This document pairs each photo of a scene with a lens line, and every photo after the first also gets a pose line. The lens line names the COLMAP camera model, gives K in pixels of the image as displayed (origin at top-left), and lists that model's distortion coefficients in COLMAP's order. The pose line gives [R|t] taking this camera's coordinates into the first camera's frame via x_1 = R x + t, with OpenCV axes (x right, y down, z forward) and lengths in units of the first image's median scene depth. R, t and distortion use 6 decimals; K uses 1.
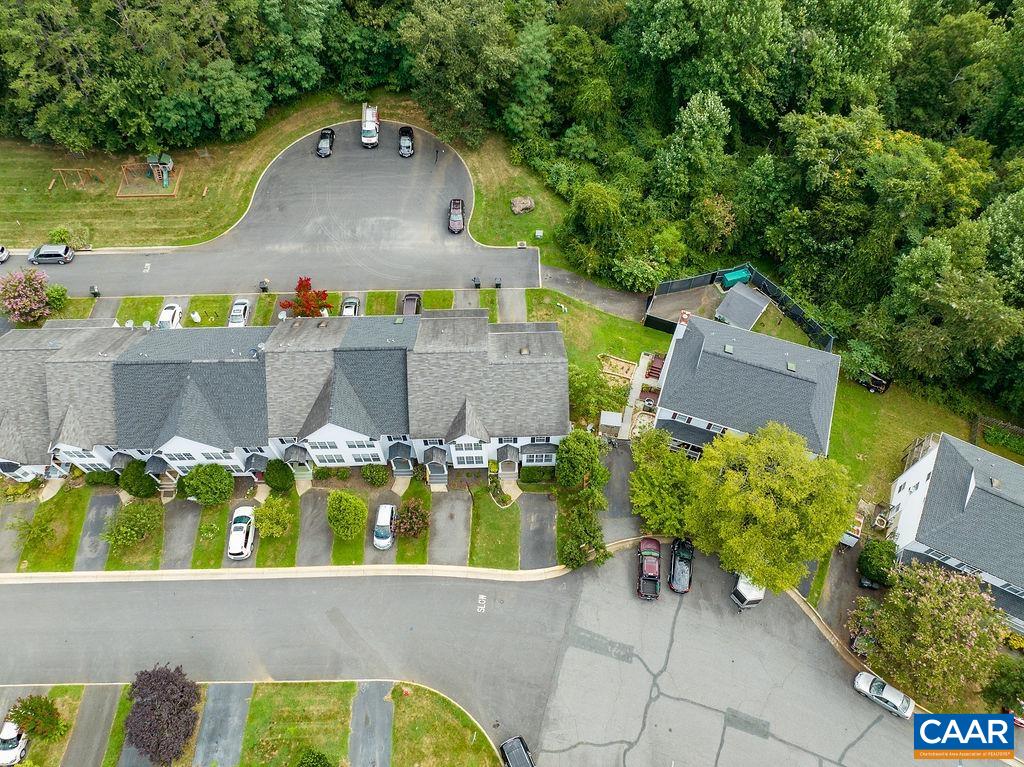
lens RADIAL K [[722.3, 0, 512.0], [0, 722.3, 383.5], [0, 0, 1]] dist [-0.026639, -0.003878]
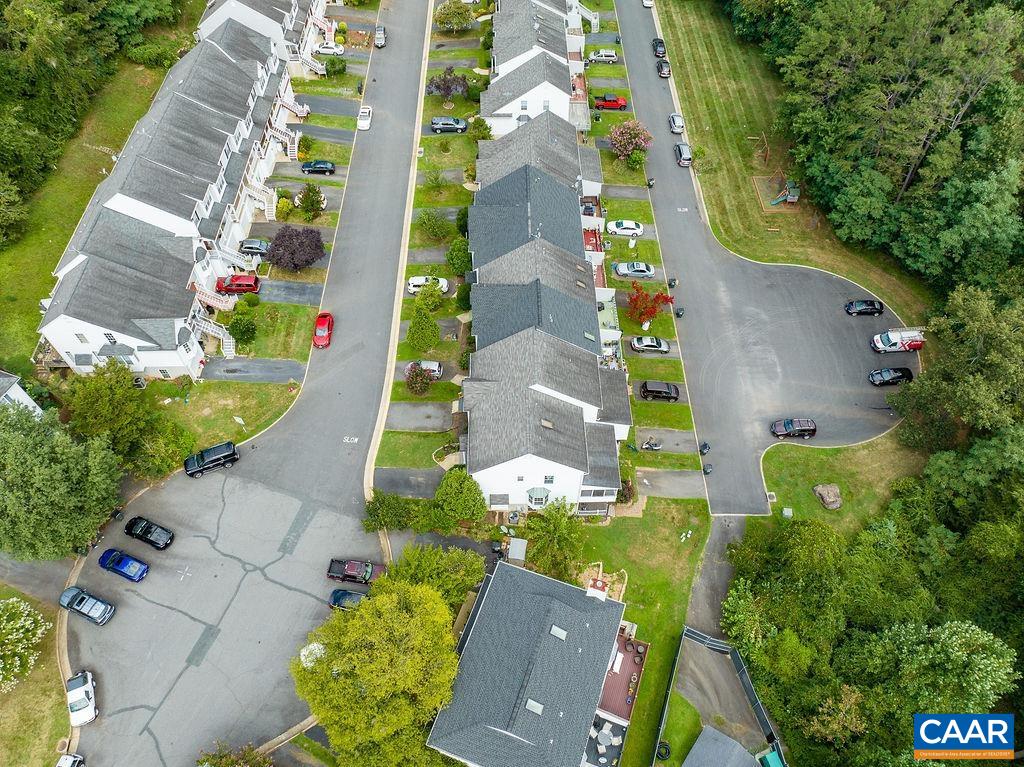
lens RADIAL K [[722.3, 0, 512.0], [0, 722.3, 383.5], [0, 0, 1]] dist [-0.026639, -0.003878]
pose [[-0.010840, 0.809736, -0.586695, 0.542322], [-0.867079, 0.284628, 0.408854, -0.413655], [0.498053, 0.513142, 0.699019, 0.229356]]
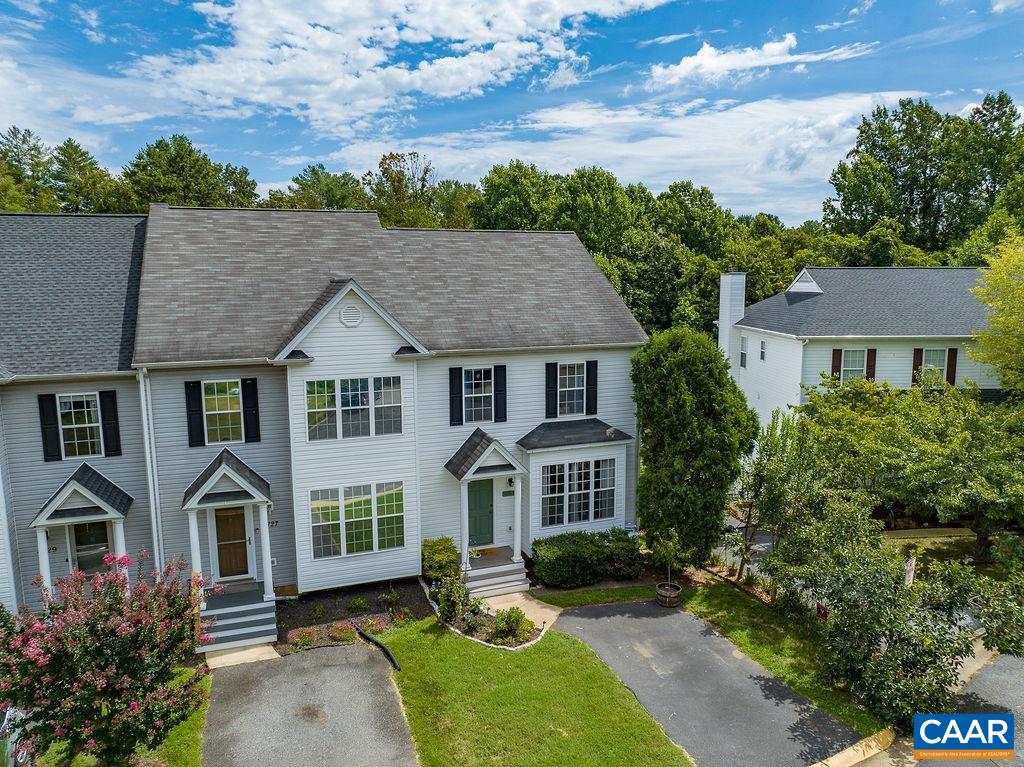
lens RADIAL K [[717.5, 0, 507.6], [0, 717.5, 377.4], [0, 0, 1]] dist [-0.056373, -0.002450]
pose [[0.941894, -0.044239, 0.332984, -0.093135], [0.291464, 0.600415, -0.744681, 0.296212], [-0.166984, 0.798464, 0.578422, 0.776668]]
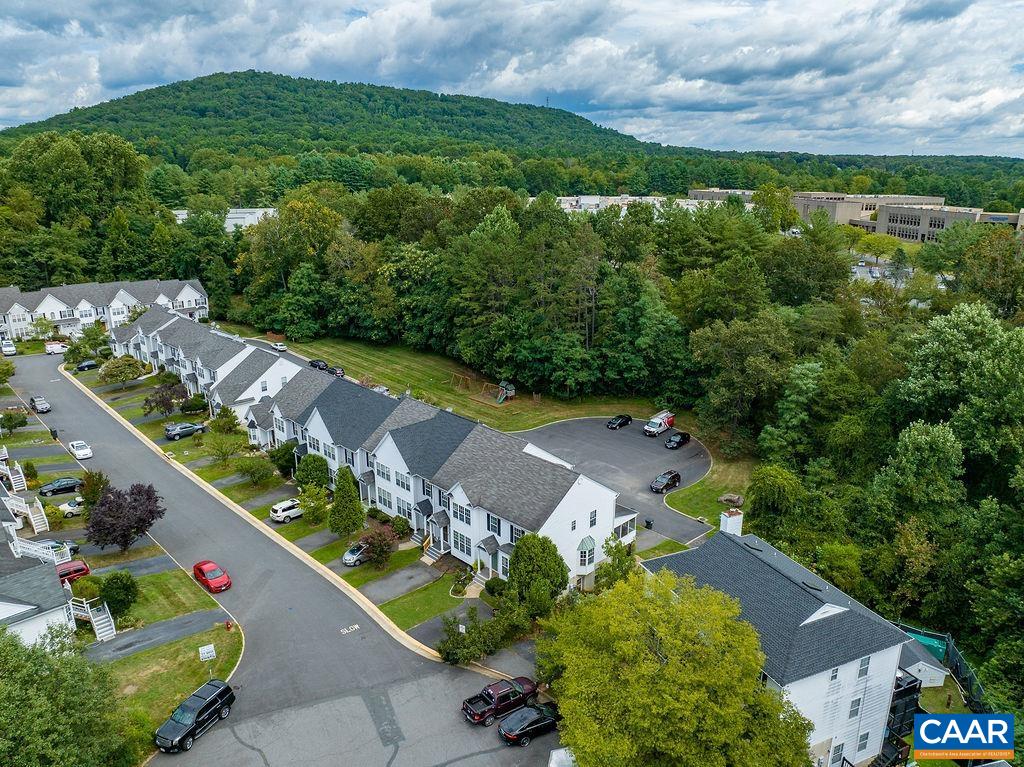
lens RADIAL K [[722.3, 0, 512.0], [0, 722.3, 383.5], [0, 0, 1]] dist [-0.026639, -0.003878]
pose [[0.680150, 0.216601, -0.700343, 0.619968], [-0.638108, 0.645198, -0.420164, 0.331416], [0.360851, 0.732669, 0.577046, 0.298922]]
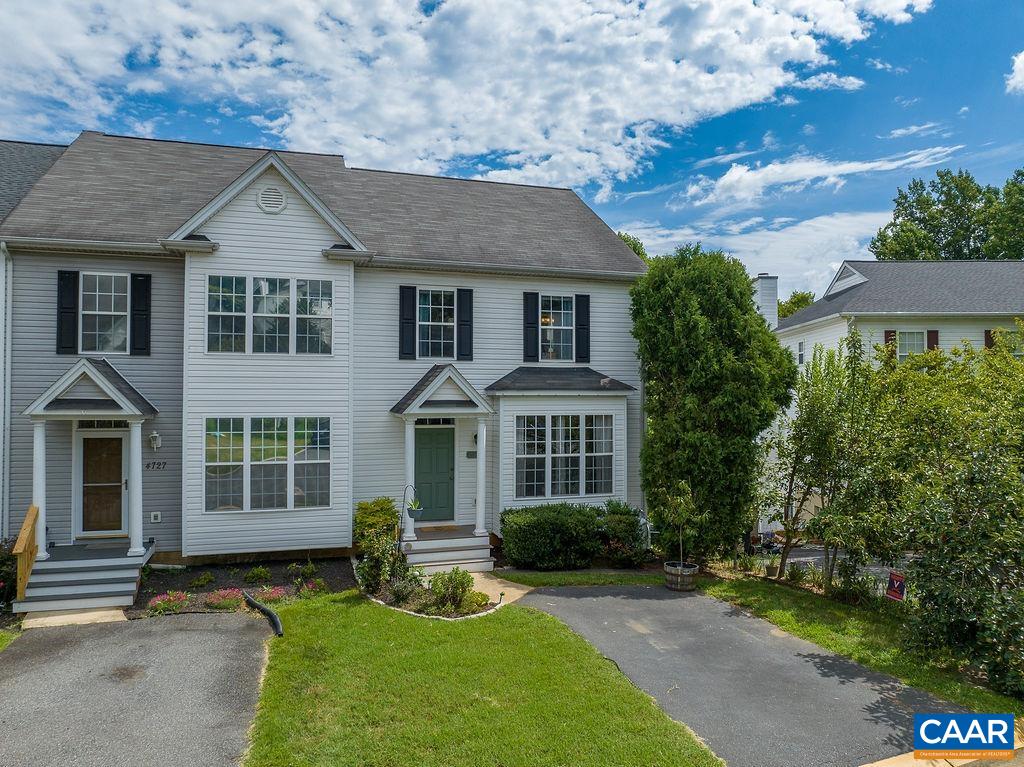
lens RADIAL K [[715.5, 0, 512.0], [0, 715.5, 383.5], [0, 0, 1]] dist [-0.049617, 0.002523]
pose [[0.957111, 0.014476, 0.289361, -0.050005], [0.247739, 0.476940, -0.843299, 0.291244], [-0.150216, 0.878816, 0.452898, 0.863361]]
